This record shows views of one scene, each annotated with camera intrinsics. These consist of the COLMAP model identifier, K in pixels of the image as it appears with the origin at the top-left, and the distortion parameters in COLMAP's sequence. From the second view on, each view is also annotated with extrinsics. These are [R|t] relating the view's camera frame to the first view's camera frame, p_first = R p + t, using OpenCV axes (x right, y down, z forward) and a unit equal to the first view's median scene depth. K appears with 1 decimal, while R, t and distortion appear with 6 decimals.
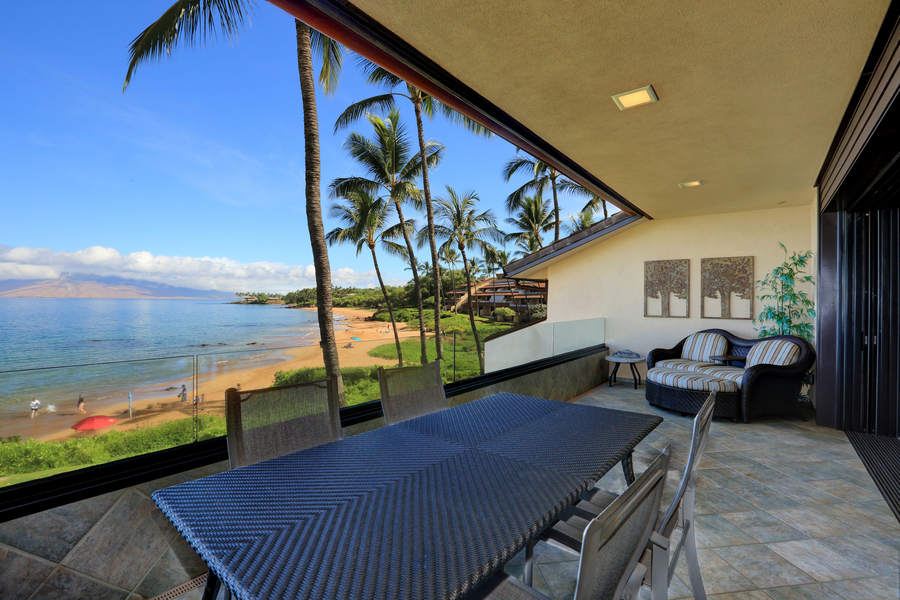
lens RADIAL K [[410.5, 0, 450.0], [0, 410.5, 300.0], [0, 0, 1]] dist [-0.037085, 0.000288]
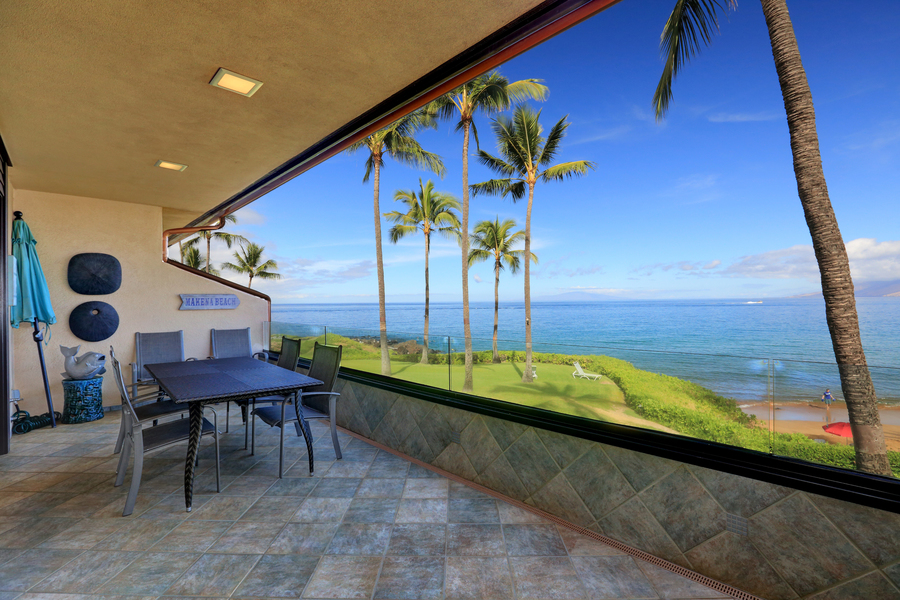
lens RADIAL K [[410.5, 0, 450.0], [0, 410.5, 300.0], [0, 0, 1]] dist [-0.037085, 0.000288]
pose [[-0.152429, -0.005730, -0.988298, 0.873823], [0.013953, 0.999871, -0.007949, -0.004441], [0.988216, -0.015002, -0.152329, 1.103710]]
